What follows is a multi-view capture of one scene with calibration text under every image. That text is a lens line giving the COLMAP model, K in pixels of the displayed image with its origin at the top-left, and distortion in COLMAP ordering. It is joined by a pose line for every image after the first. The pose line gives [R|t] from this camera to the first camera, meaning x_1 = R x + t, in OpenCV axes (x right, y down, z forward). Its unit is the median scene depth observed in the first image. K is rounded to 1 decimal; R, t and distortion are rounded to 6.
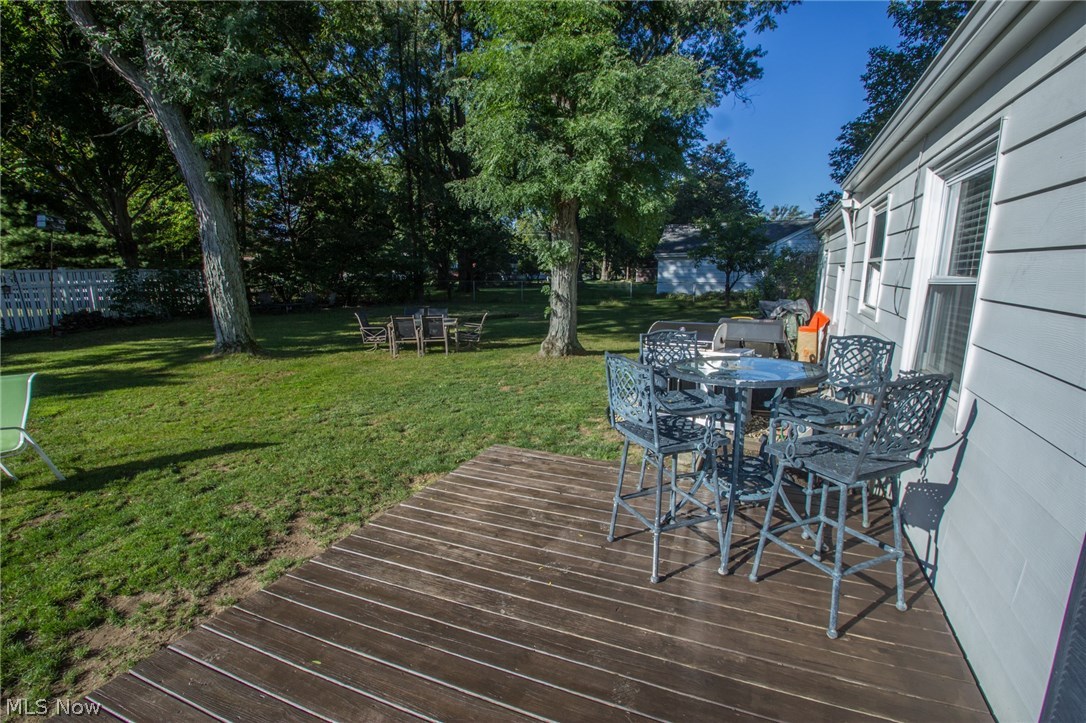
lens RADIAL K [[508.8, 0, 553.1], [0, 508.8, 383.6], [0, 0, 1]] dist [0.015581, -0.018057]
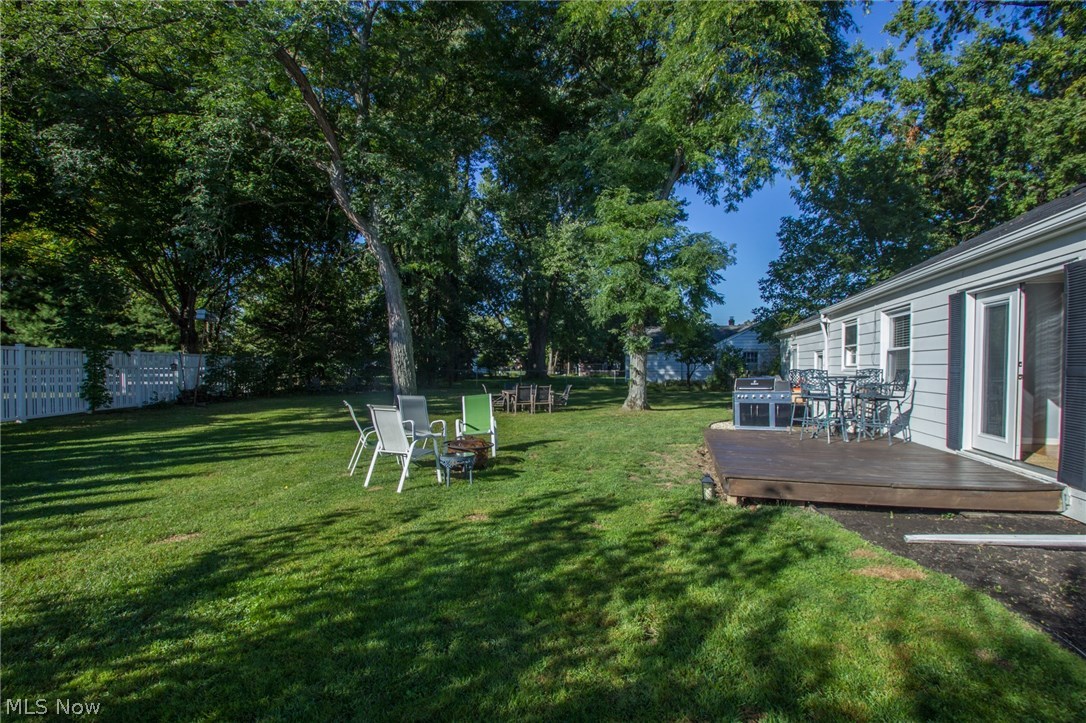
lens RADIAL K [[508.8, 0, 553.1], [0, 508.8, 383.6], [0, 0, 1]] dist [0.015581, -0.018057]
pose [[0.986944, 0.002398, 0.161047, -0.434122], [0.027982, 0.982131, -0.186107, 0.127658], [-0.158615, 0.188184, 0.969241, -0.394922]]
